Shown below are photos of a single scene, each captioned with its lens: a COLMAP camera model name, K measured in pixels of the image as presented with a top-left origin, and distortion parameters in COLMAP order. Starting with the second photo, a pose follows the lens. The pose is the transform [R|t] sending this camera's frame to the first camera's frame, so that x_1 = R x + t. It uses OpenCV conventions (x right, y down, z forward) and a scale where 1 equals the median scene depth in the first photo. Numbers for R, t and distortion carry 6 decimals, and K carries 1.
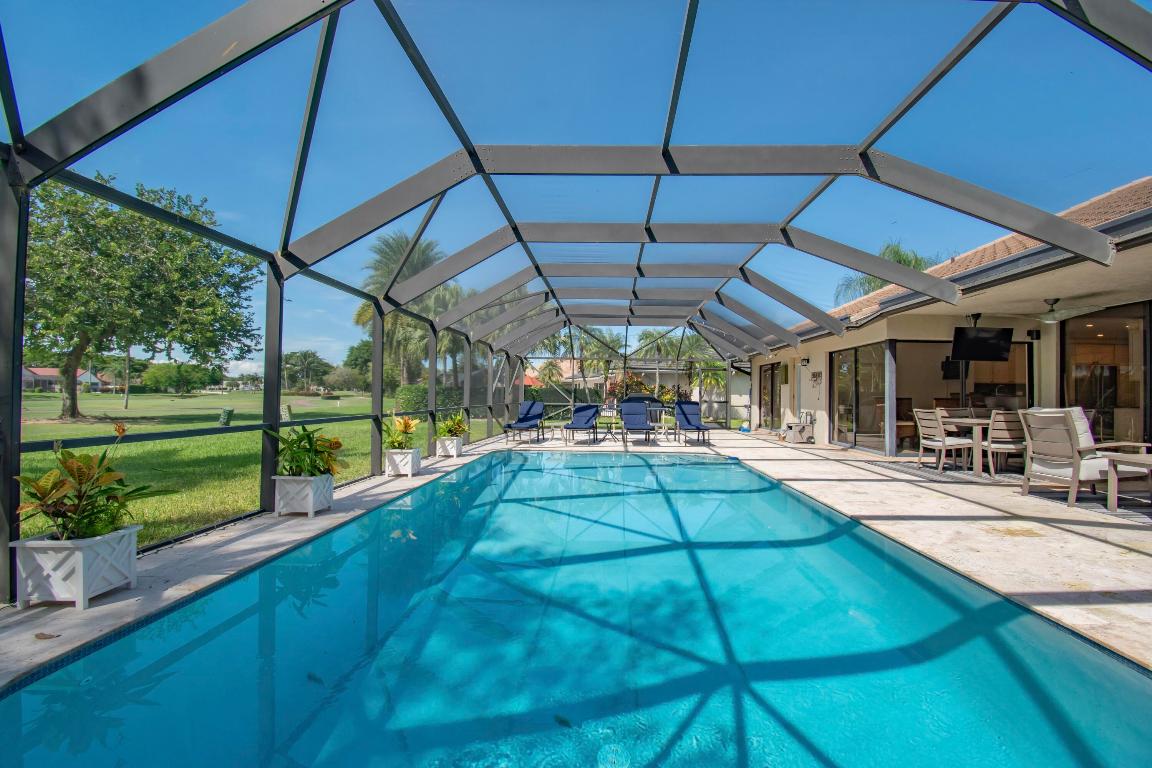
lens RADIAL K [[516.5, 0, 593.2], [0, 516.5, 391.2], [0, 0, 1]] dist [-0.007663, -0.005708]
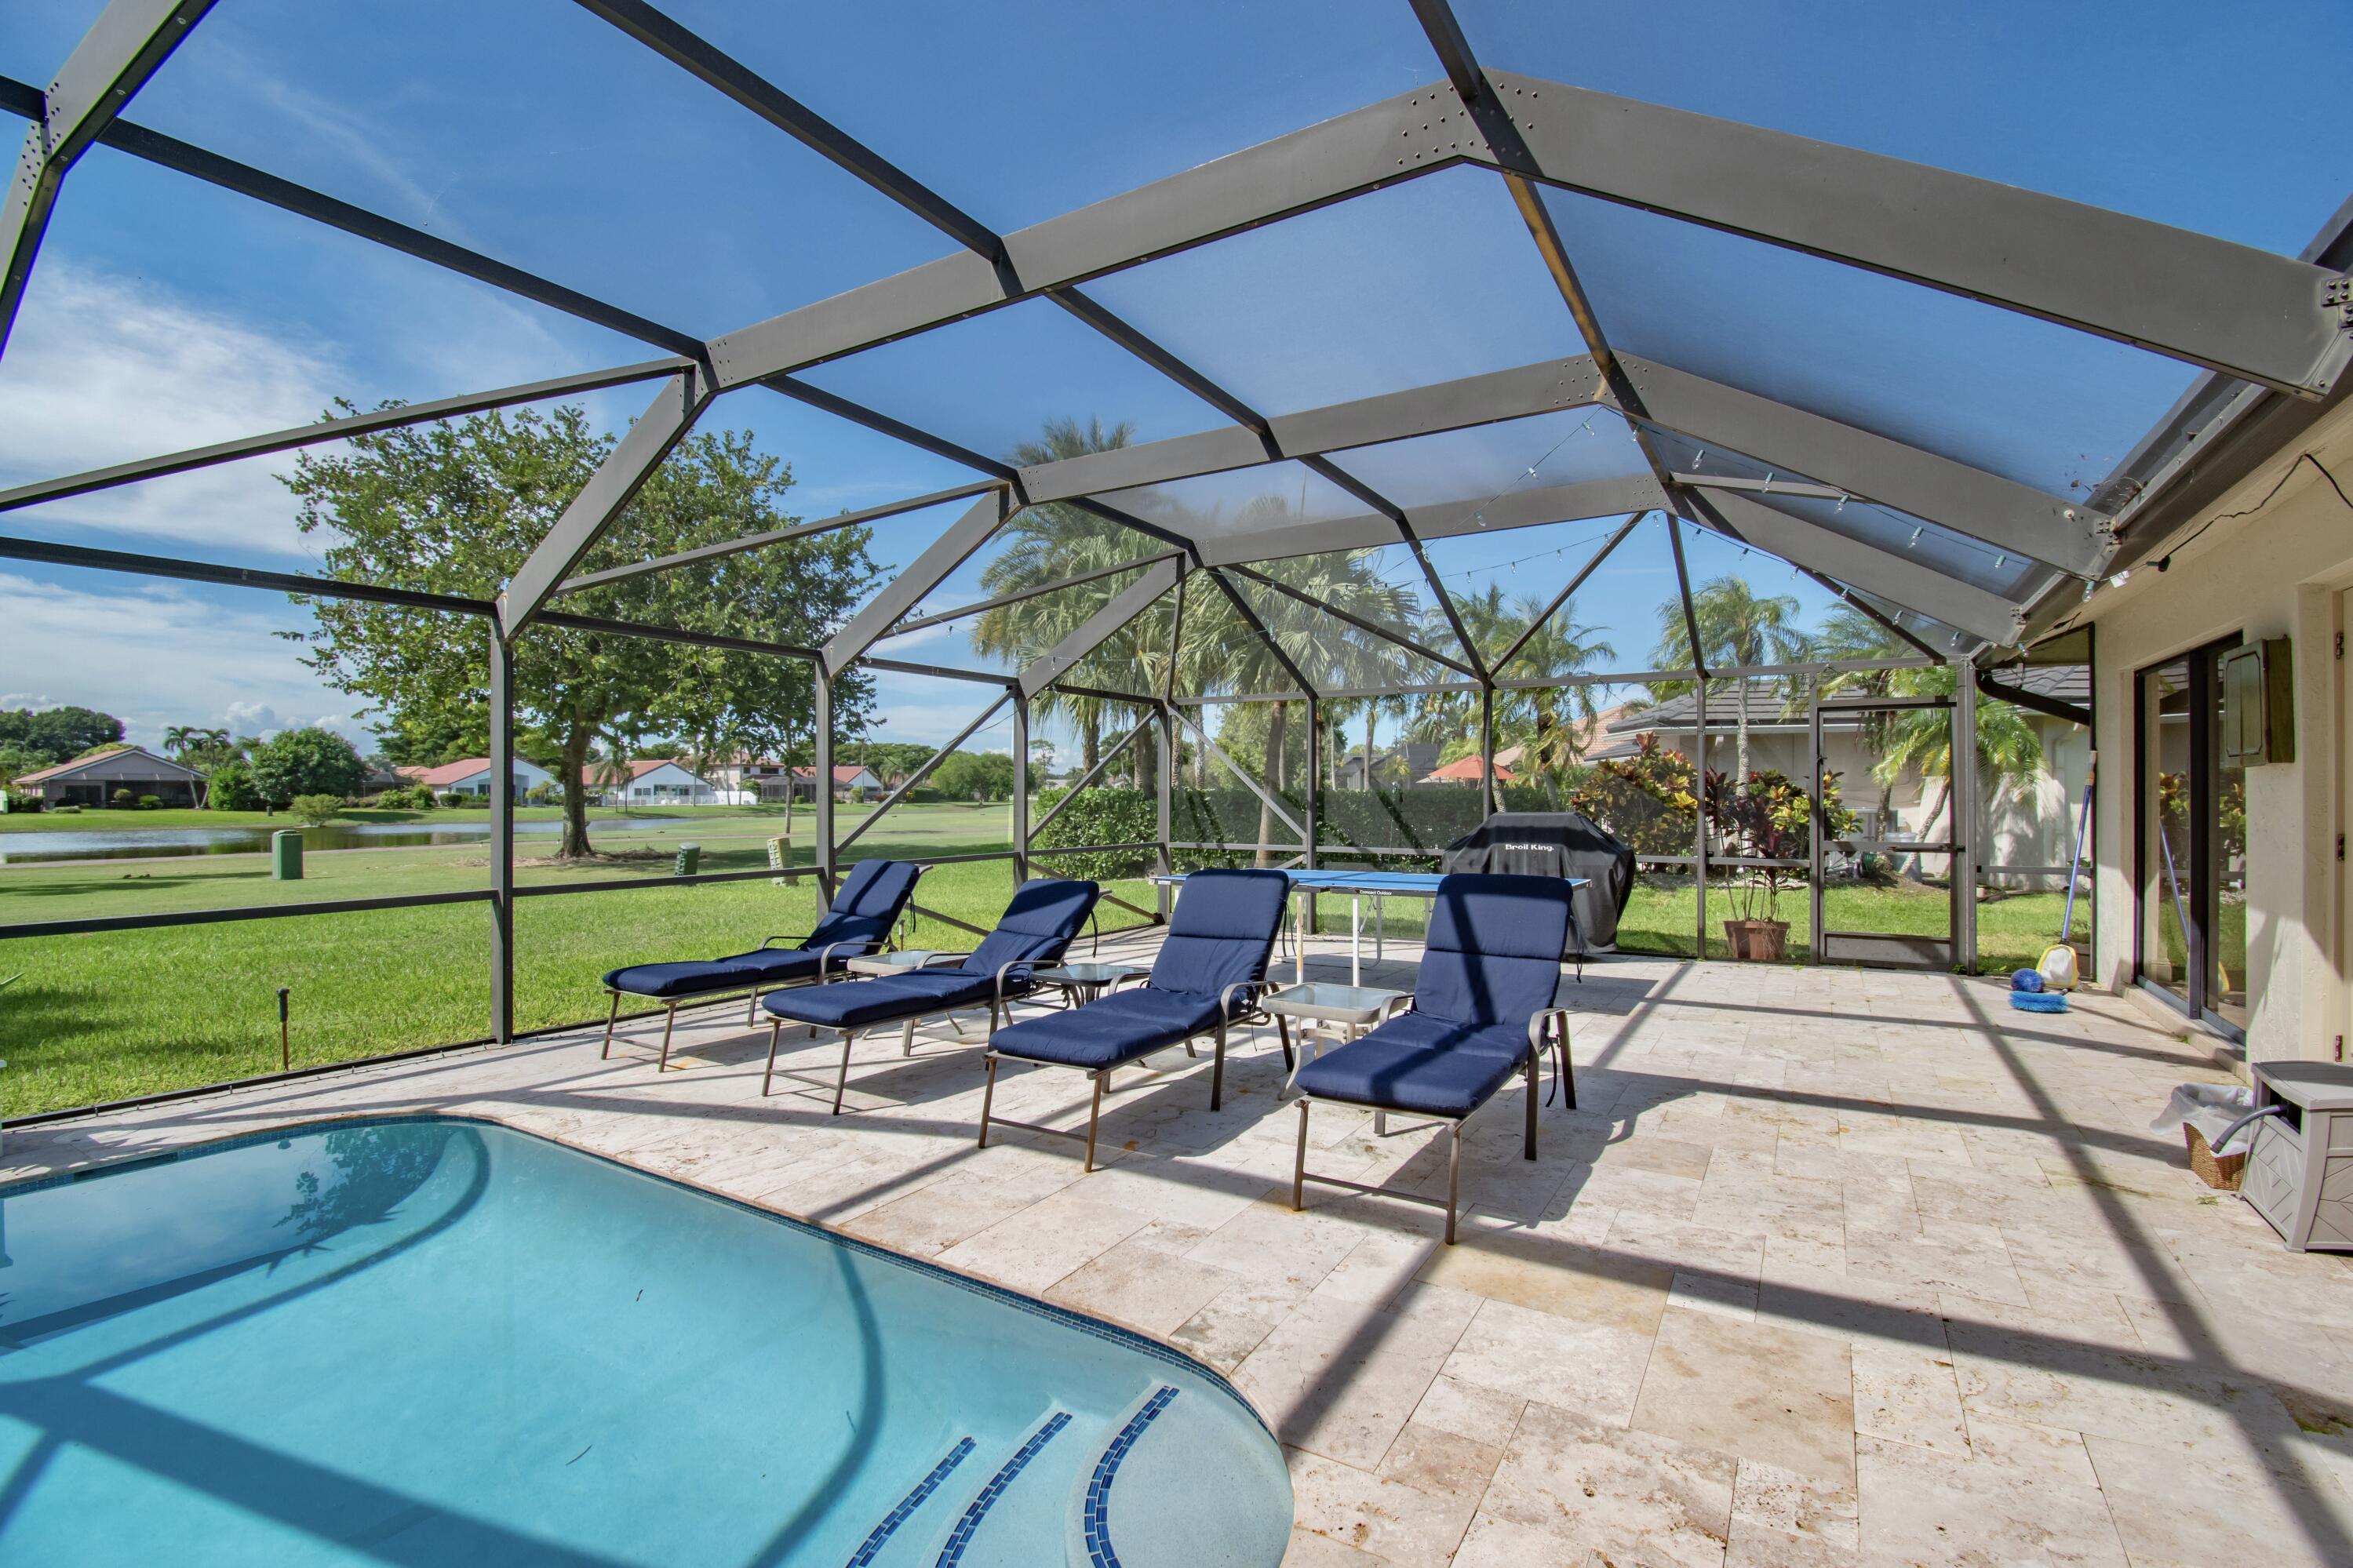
lens RADIAL K [[1054.7, 0, 1171.5], [0, 1054.7, 791.6], [0, 0, 1]] dist [-0.007663, -0.005708]
pose [[0.874115, -0.014481, -0.485504, 0.380256], [0.014463, 0.999888, -0.003785, -0.014146], [0.485504, -0.003713, 0.874226, 0.920110]]
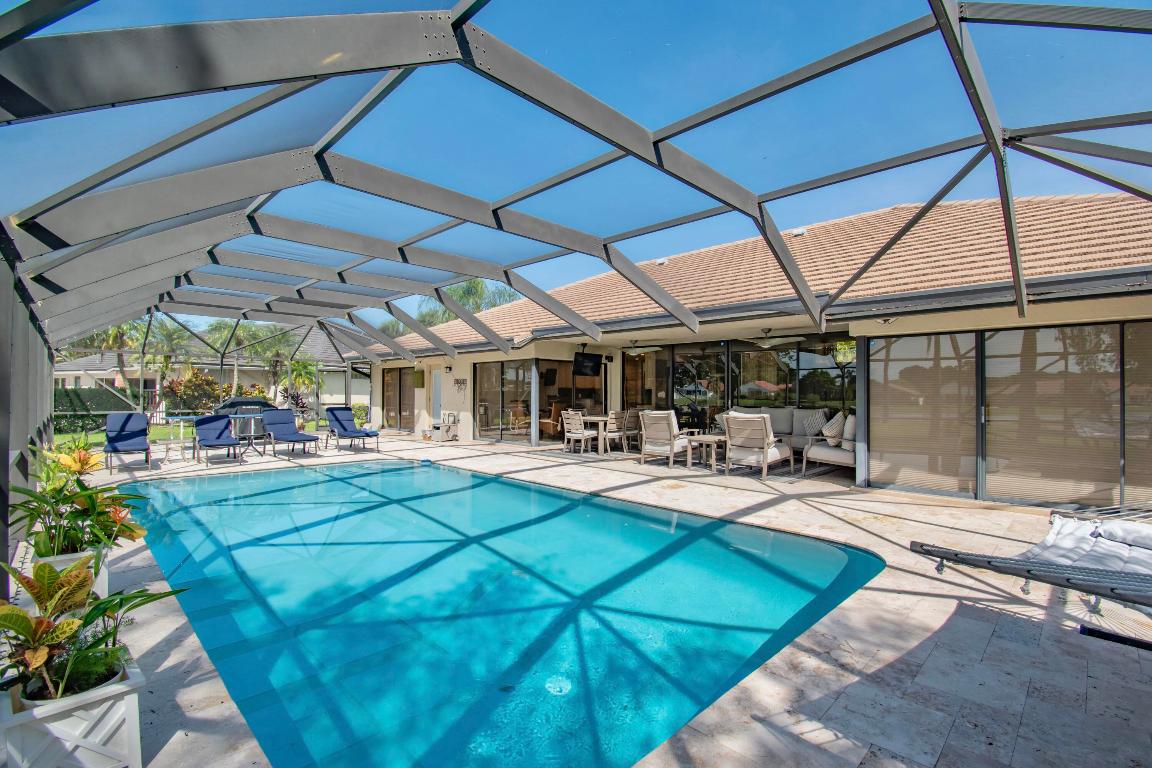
lens RADIAL K [[516.5, 0, 575.2], [0, 516.5, 386.6], [0, 0, 1]] dist [-0.007663, -0.005708]
pose [[0.686702, -0.001510, 0.726938, -0.318621], [-0.000189, 0.999997, 0.002255, -0.030880], [-0.726939, -0.001686, 0.686700, 0.023018]]
